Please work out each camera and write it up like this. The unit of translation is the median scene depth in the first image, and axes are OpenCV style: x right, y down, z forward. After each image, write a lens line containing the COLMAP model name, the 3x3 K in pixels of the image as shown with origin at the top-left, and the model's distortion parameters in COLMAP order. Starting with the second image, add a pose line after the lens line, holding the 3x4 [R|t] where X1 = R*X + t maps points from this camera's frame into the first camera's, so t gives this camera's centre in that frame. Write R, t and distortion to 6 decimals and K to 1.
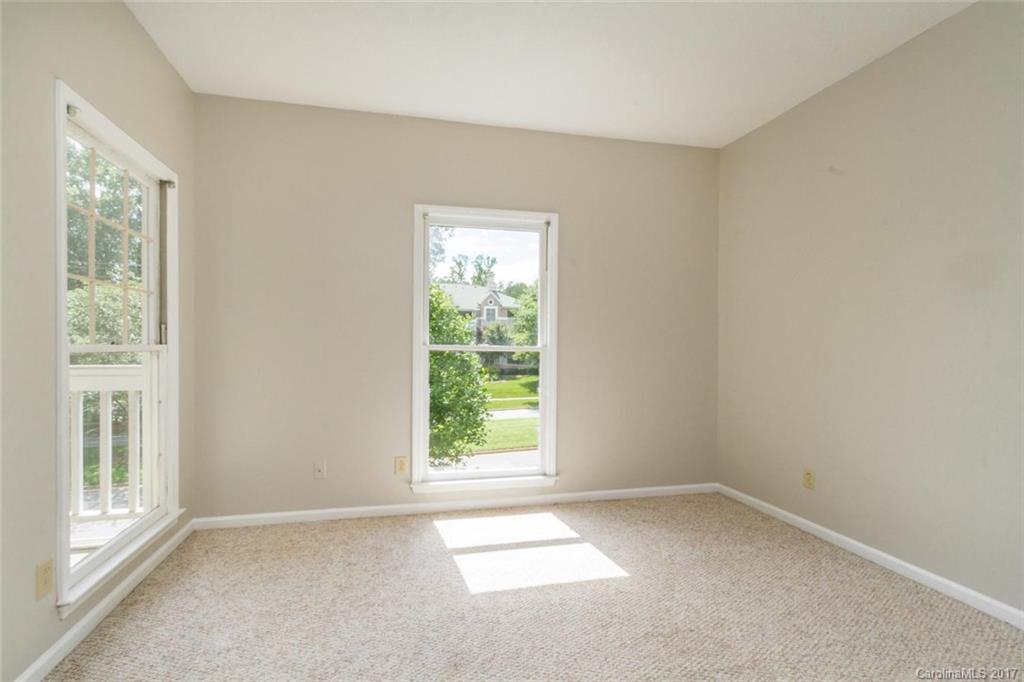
lens RADIAL K [[486.4, 0, 504.9], [0, 486.4, 347.2], [0, 0, 1]] dist [0.002872, -0.000217]
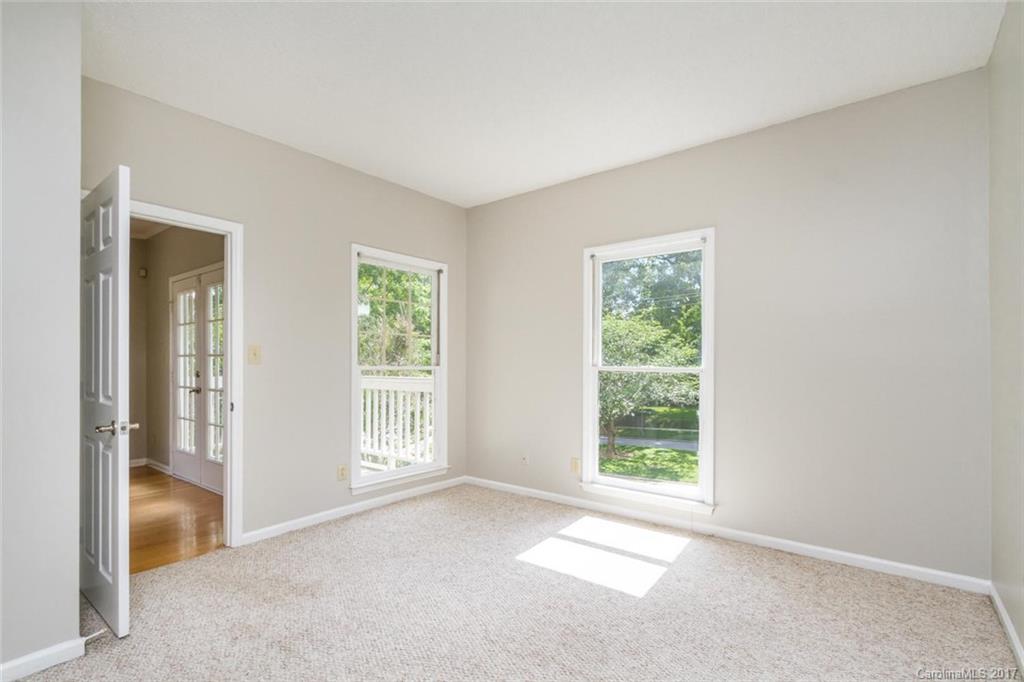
lens RADIAL K [[486.4, 0, 516.3], [0, 486.4, 360.3], [0, 0, 1]] dist [0.002872, -0.000217]
pose [[0.623711, -0.009491, -0.781597, 0.673436], [-0.005147, 0.999855, -0.016249, 0.001182], [0.781638, 0.014158, 0.623572, 0.128961]]
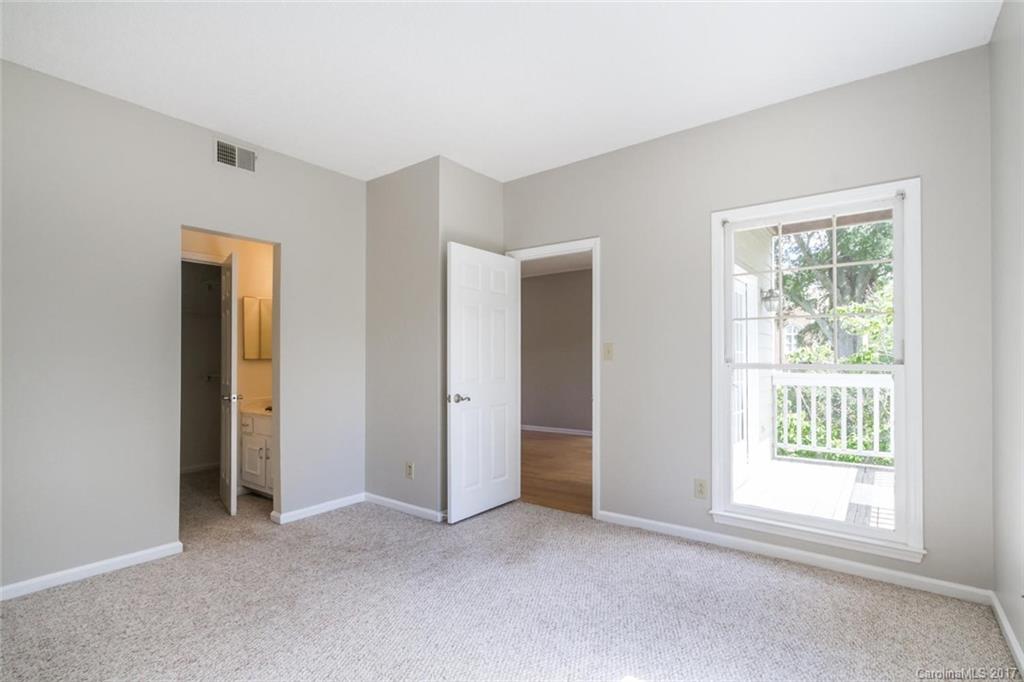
lens RADIAL K [[486.4, 0, 514.7], [0, 486.4, 345.2], [0, 0, 1]] dist [0.002872, -0.000217]
pose [[-0.768056, -0.019840, -0.640075, 0.424227], [-0.010720, 0.999778, -0.018126, -0.015324], [0.640293, -0.007060, -0.768099, 1.055282]]
